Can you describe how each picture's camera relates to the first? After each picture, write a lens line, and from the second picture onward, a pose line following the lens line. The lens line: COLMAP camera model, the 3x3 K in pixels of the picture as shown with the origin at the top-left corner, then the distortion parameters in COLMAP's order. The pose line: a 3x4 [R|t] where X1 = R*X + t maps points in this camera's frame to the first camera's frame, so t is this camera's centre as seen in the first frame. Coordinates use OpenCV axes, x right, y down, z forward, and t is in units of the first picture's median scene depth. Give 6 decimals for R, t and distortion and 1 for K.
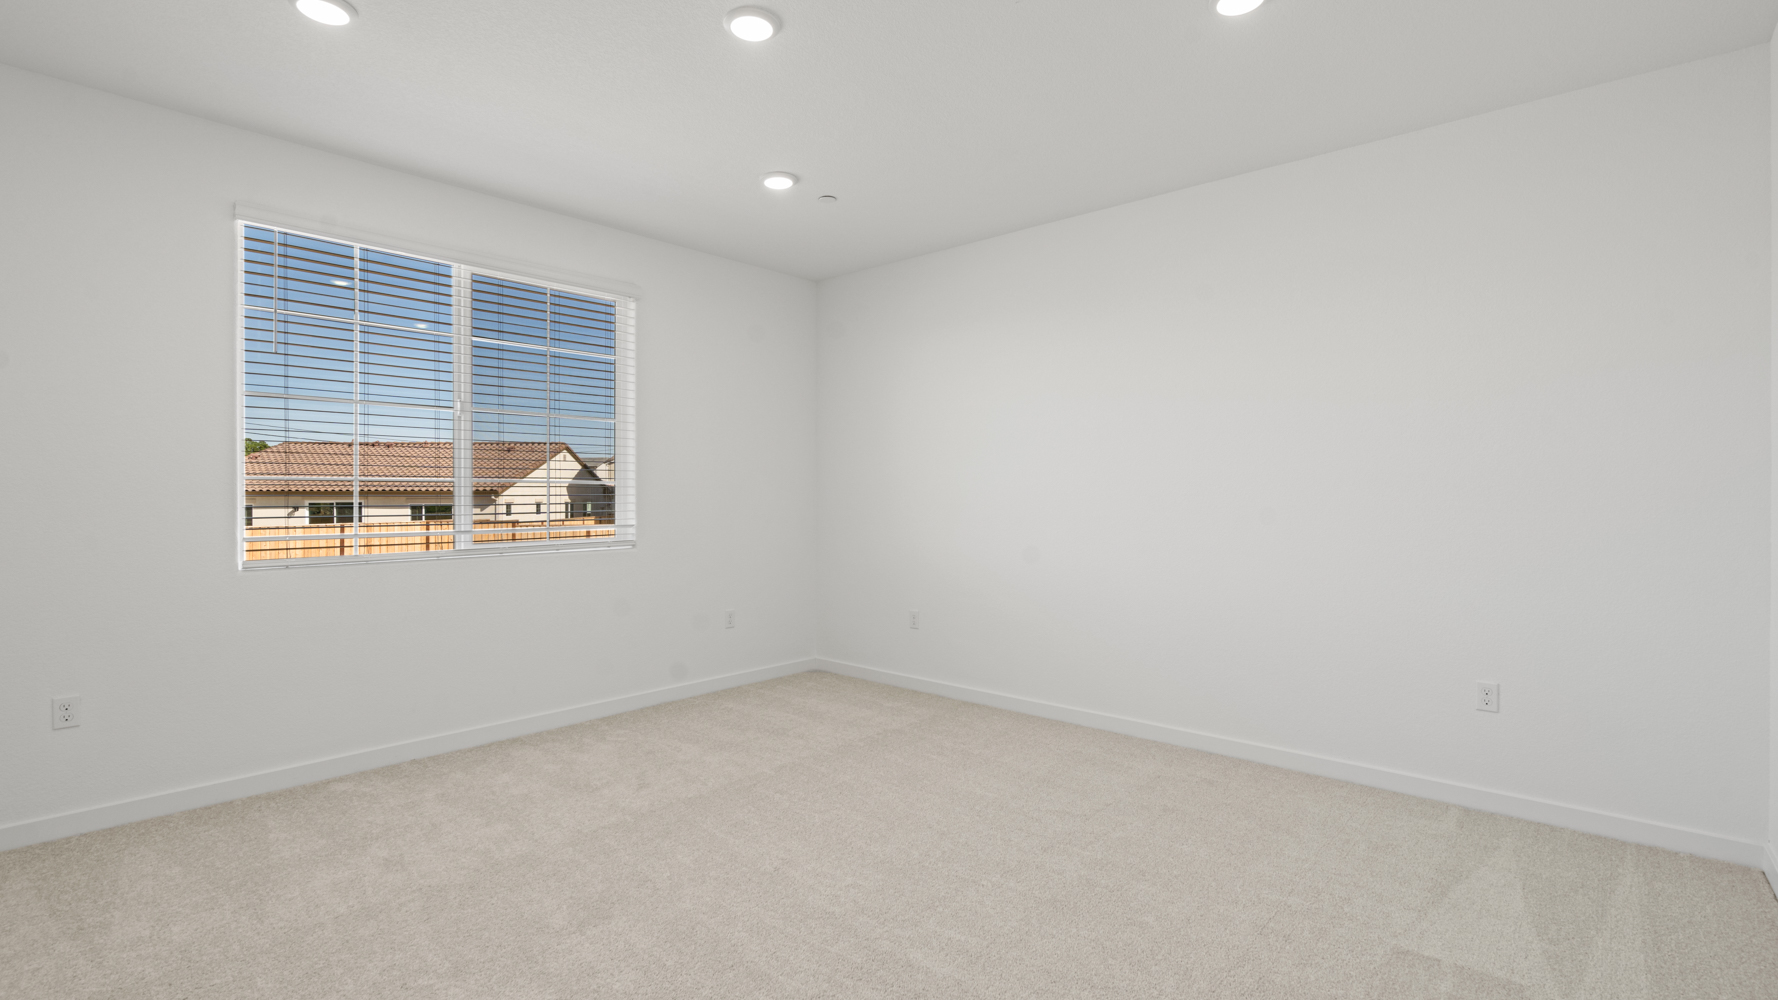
lens RADIAL K [[800.3, 0, 889.0], [0, 800.3, 500.0], [0, 0, 1]] dist [-0.003084, 0.000062]
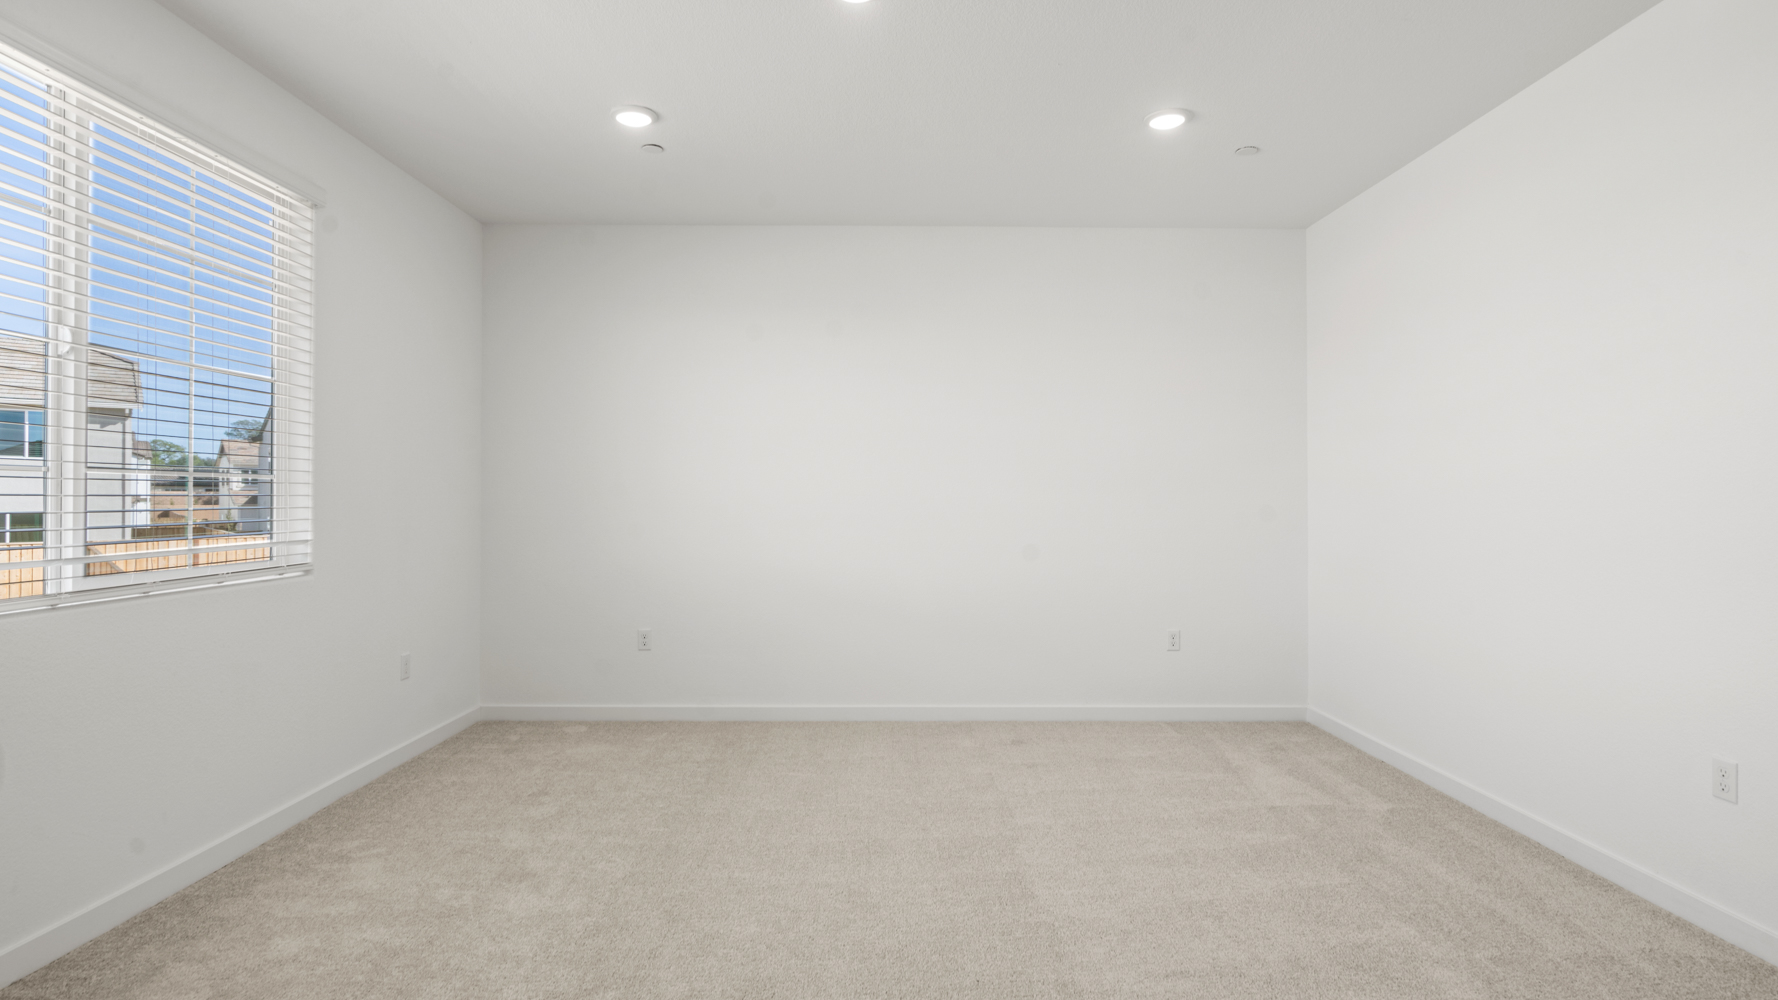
lens RADIAL K [[878.8, 0, 889.0], [0, 878.8, 500.0], [0, 0, 1]] dist [0.003214, 0.000573]
pose [[0.740132, -0.000839, 0.672461, -0.522463], [0.000893, 1.000000, 0.000265, -0.002790], [-0.672461, 0.000404, 0.740132, 0.143408]]
